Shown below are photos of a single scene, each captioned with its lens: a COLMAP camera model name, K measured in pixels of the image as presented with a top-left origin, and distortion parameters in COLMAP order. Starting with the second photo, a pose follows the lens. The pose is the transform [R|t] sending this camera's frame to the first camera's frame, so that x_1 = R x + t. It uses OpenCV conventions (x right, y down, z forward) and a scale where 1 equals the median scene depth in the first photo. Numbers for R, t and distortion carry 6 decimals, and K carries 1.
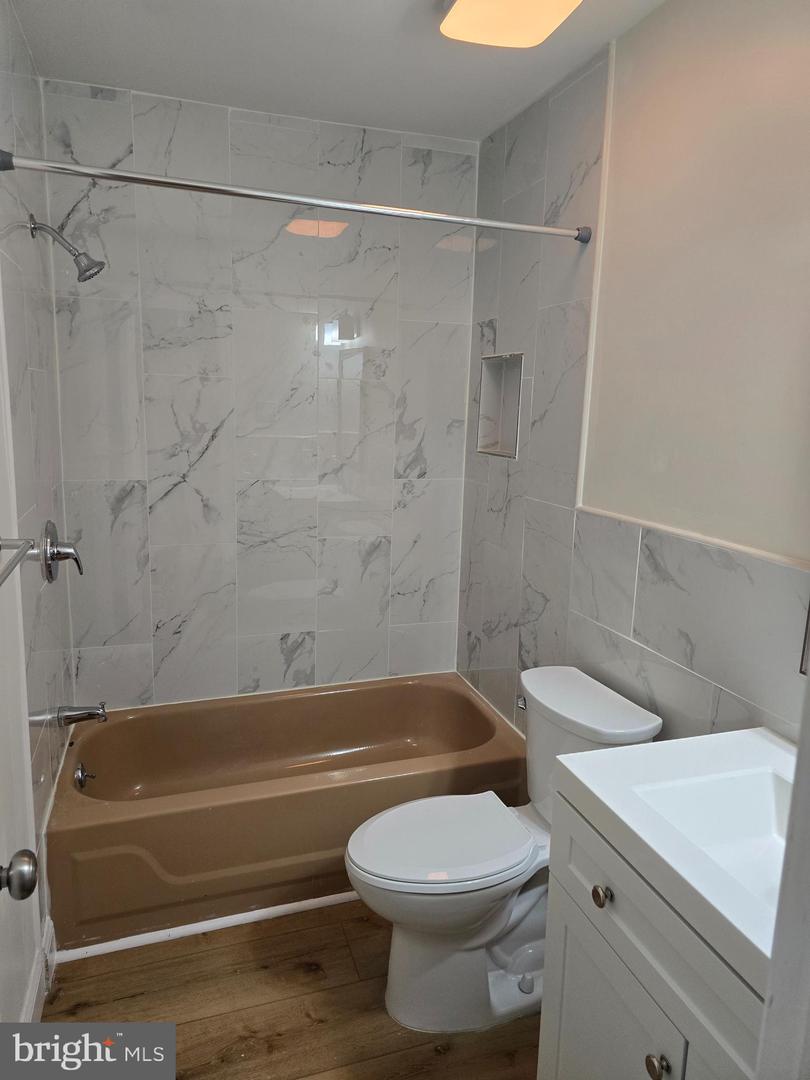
lens RADIAL K [[726.2, 0, 408.3], [0, 726.2, 537.0], [0, 0, 1]] dist [0.059935, -0.033156]
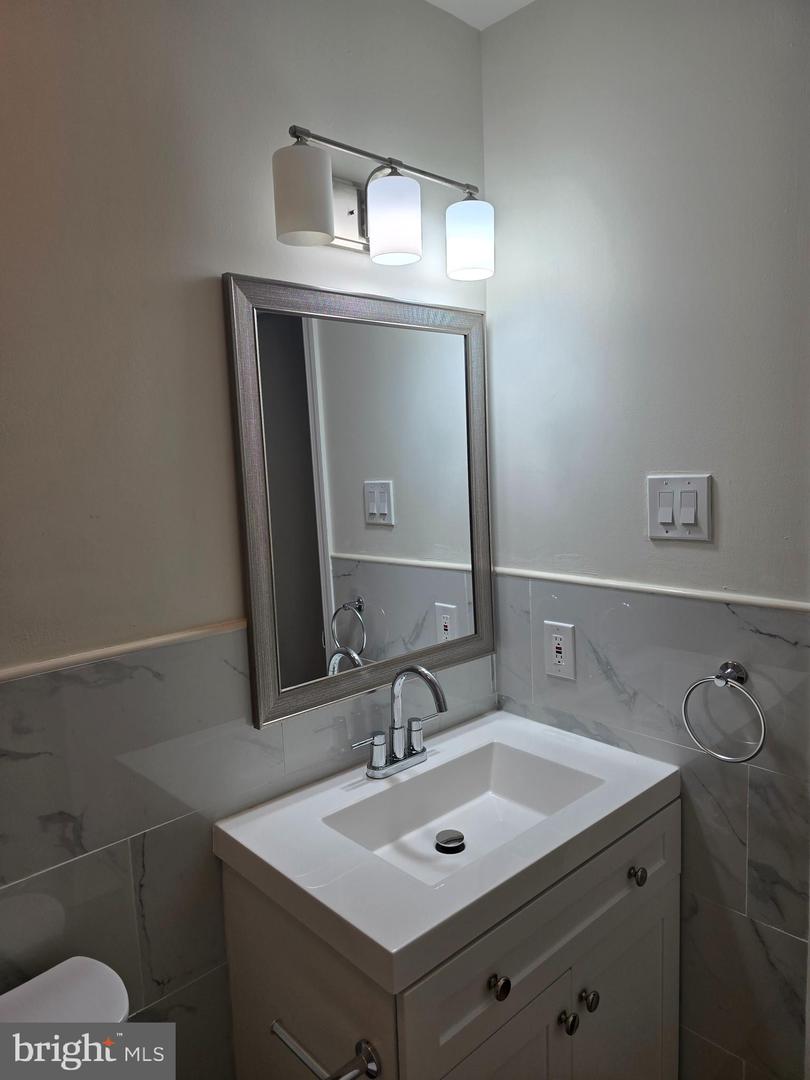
lens RADIAL K [[726.2, 0, 407.0], [0, 726.2, 541.7], [0, 0, 1]] dist [0.059935, -0.033156]
pose [[-0.417226, -0.113991, 0.901625, -0.315253], [0.196840, 0.957217, 0.212107, -0.177655], [-0.887229, 0.265973, -0.376938, 0.913761]]
